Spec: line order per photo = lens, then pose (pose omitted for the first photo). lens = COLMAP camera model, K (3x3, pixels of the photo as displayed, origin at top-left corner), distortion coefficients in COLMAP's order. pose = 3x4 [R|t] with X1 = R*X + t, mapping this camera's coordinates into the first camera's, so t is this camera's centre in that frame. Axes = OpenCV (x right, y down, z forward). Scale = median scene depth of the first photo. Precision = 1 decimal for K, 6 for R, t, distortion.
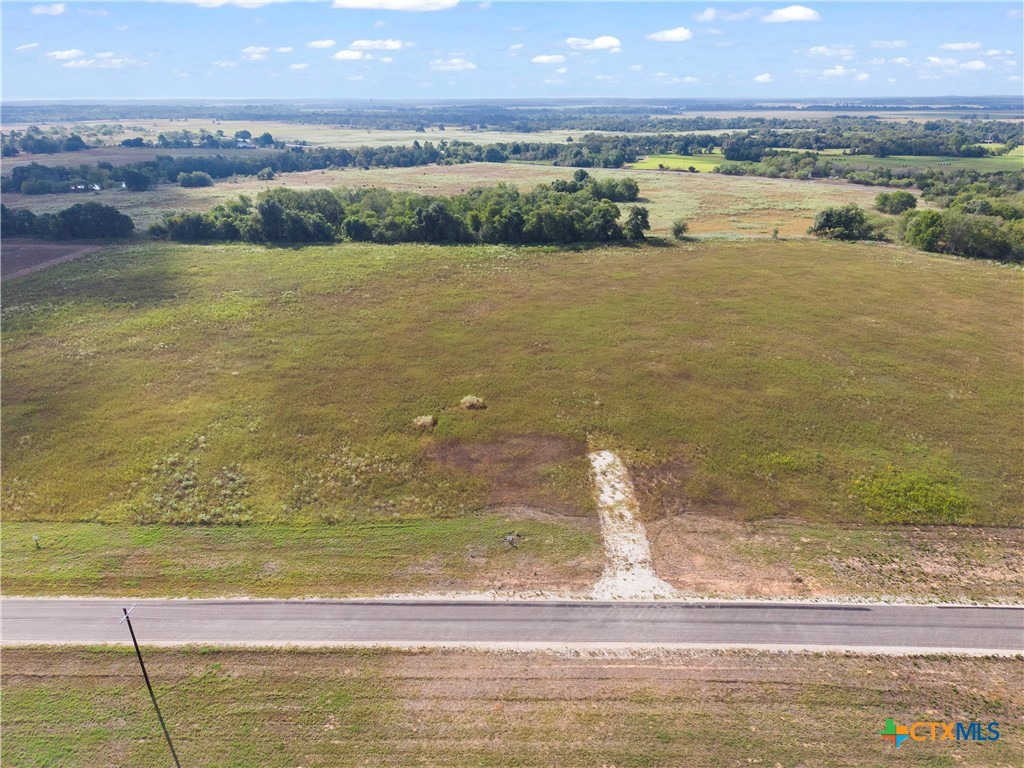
lens RADIAL K [[686.8, 0, 509.6], [0, 686.8, 392.3], [0, 0, 1]] dist [0.029820, -0.026954]
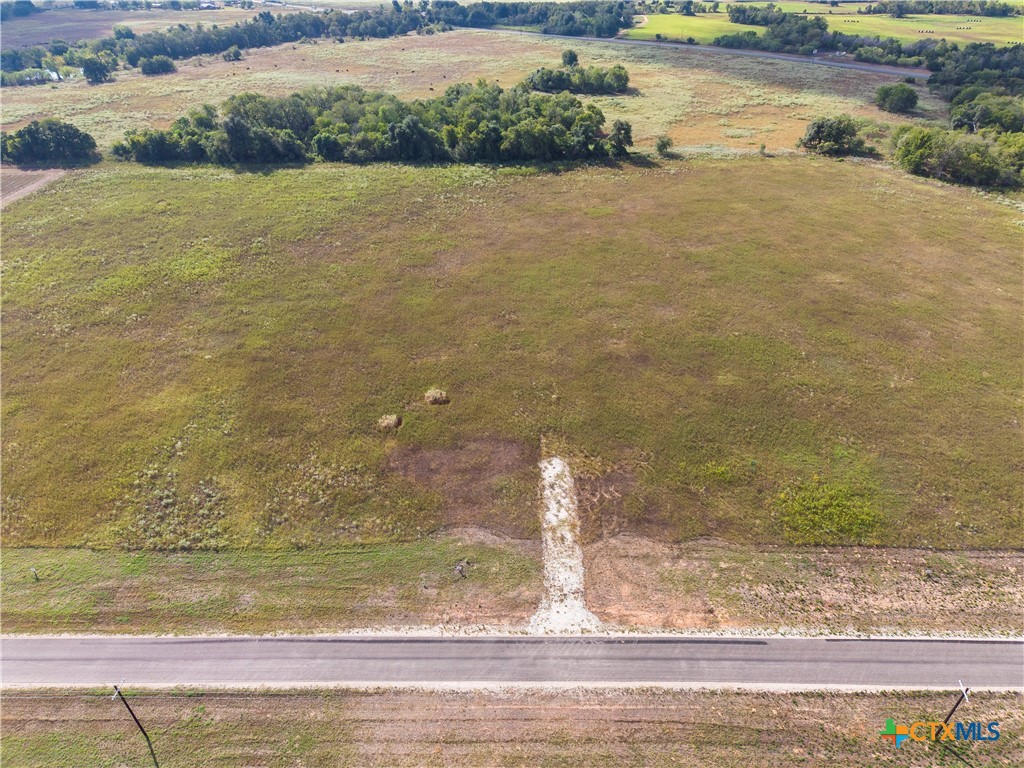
lens RADIAL K [[686.8, 0, 509.7], [0, 686.8, 392.4], [0, 0, 1]] dist [0.029820, -0.026954]
pose [[0.999958, -0.008317, 0.003786, 0.068630], [0.007409, 0.980368, 0.197038, -0.245413], [-0.005350, -0.197002, 0.980389, -0.034385]]
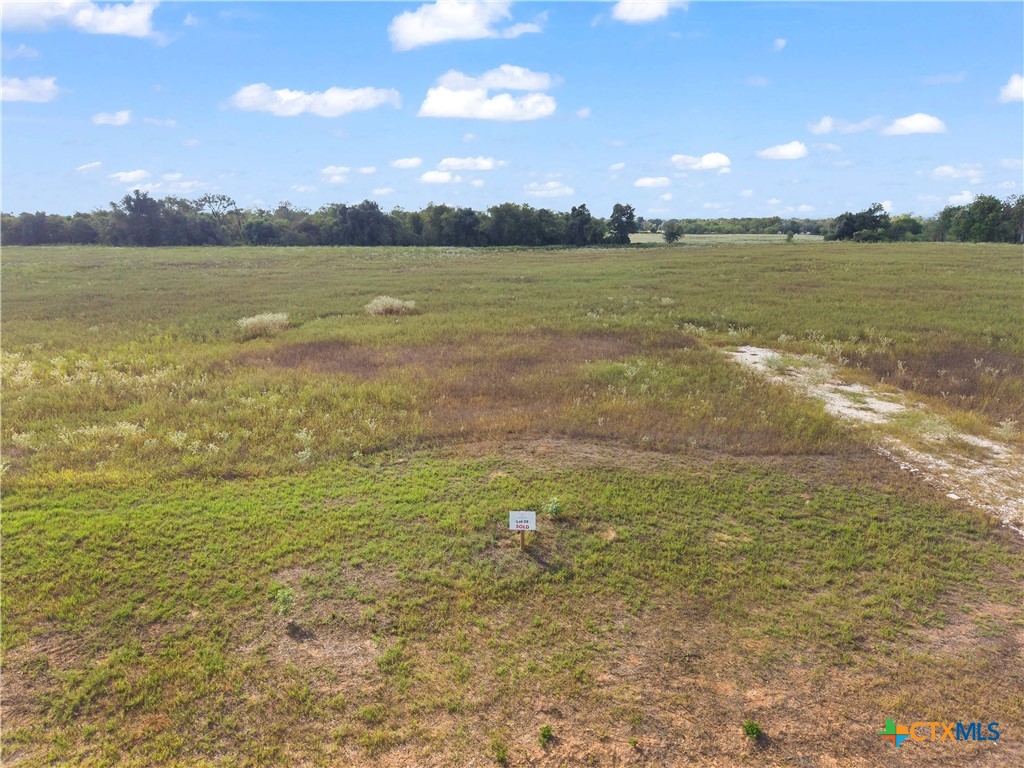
lens RADIAL K [[686.8, 0, 511.8], [0, 686.8, 393.4], [0, 0, 1]] dist [0.029820, -0.026954]
pose [[0.996977, -0.019907, 0.075108, -0.013912], [0.031204, 0.987830, -0.152375, 0.176392], [-0.071161, 0.154258, 0.985465, 0.698489]]
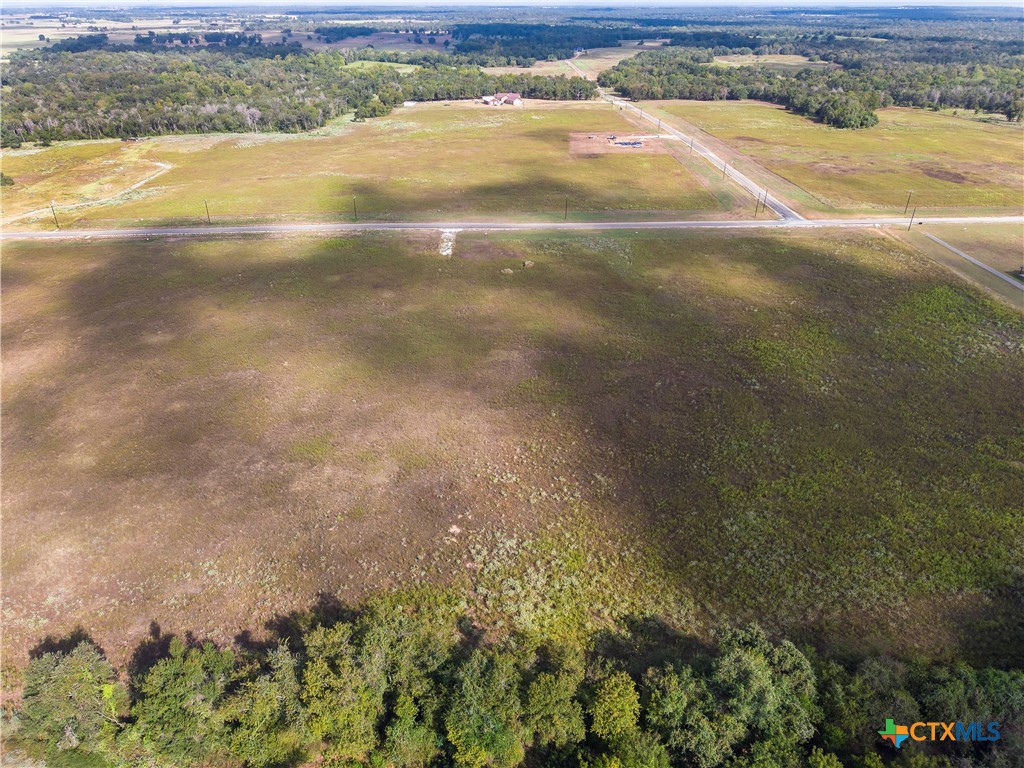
lens RADIAL K [[686.8, 0, 517.0], [0, 686.8, 381.0], [0, 0, 1]] dist [0.029820, -0.026954]
pose [[-0.999422, 0.016408, -0.029768, -0.032697], [-0.013336, 0.616252, 0.787436, -1.594359], [0.031265, 0.787378, -0.615677, 2.984047]]
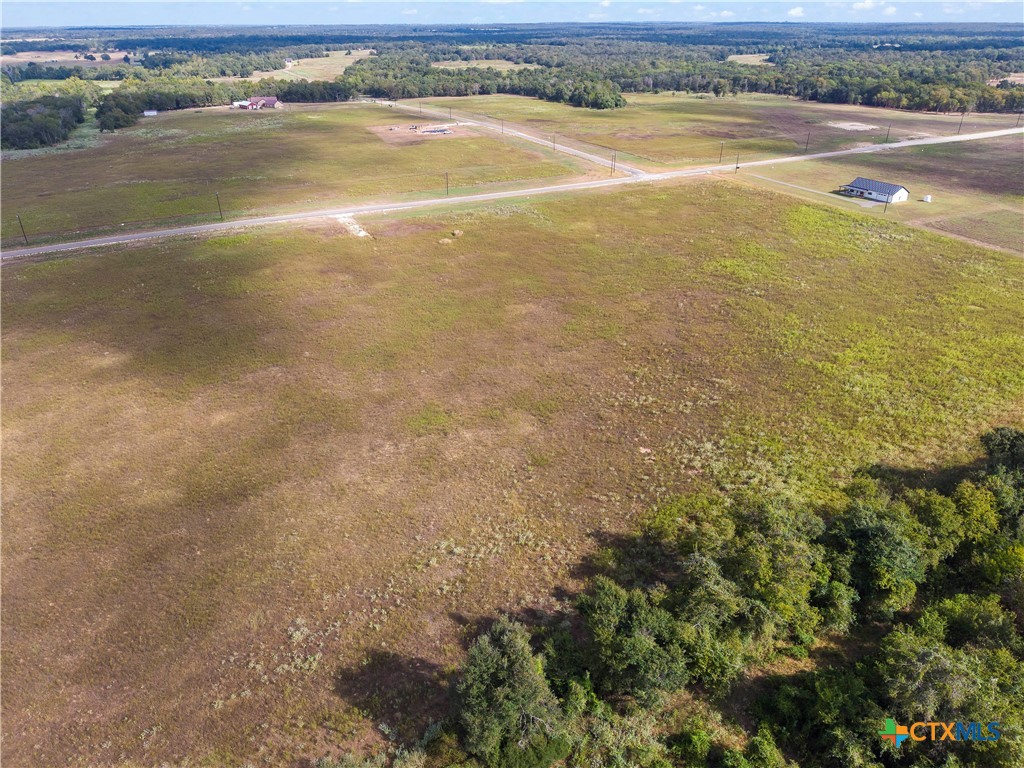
lens RADIAL K [[686.8, 0, 516.1], [0, 686.8, 378.4], [0, 0, 1]] dist [0.029820, -0.026954]
pose [[-0.894632, 0.211121, -0.393778, 0.700249], [-0.169296, 0.655435, 0.736032, -1.383818], [0.413488, 0.725143, -0.550632, 2.907802]]
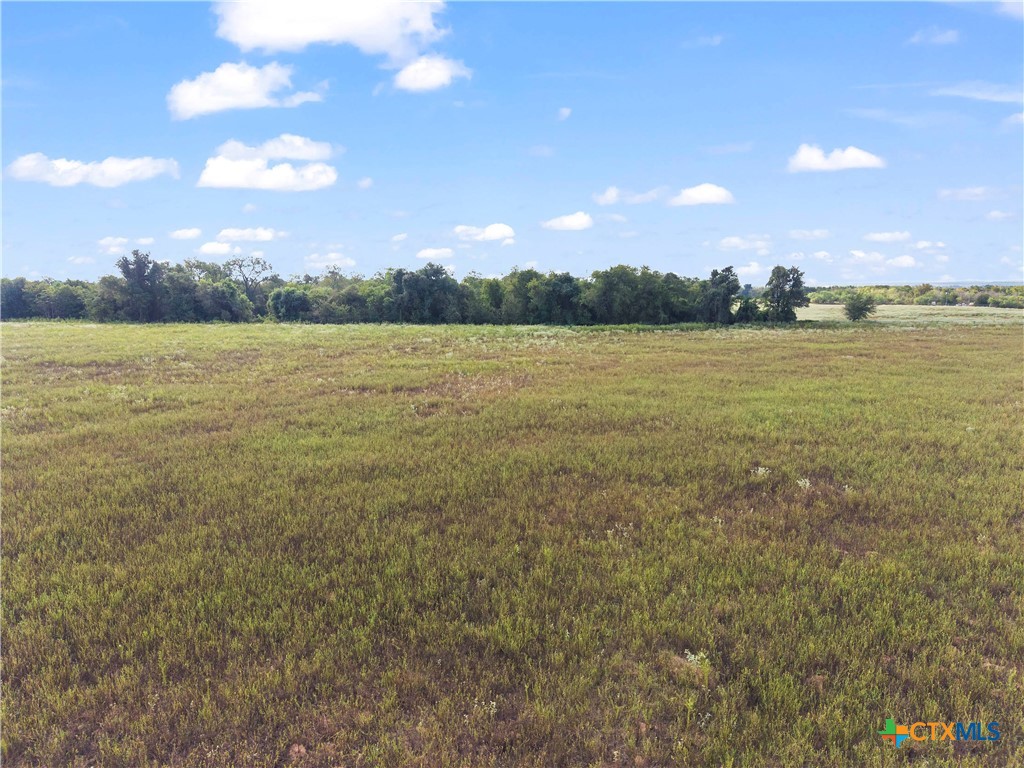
lens RADIAL K [[686.8, 0, 512.5], [0, 686.8, 388.5], [0, 0, 1]] dist [0.029820, -0.026954]
pose [[0.999080, 0.006255, -0.042430, -0.029295], [-0.016773, 0.967500, -0.252315, -0.073475], [0.039473, 0.252795, 0.966714, 1.283687]]
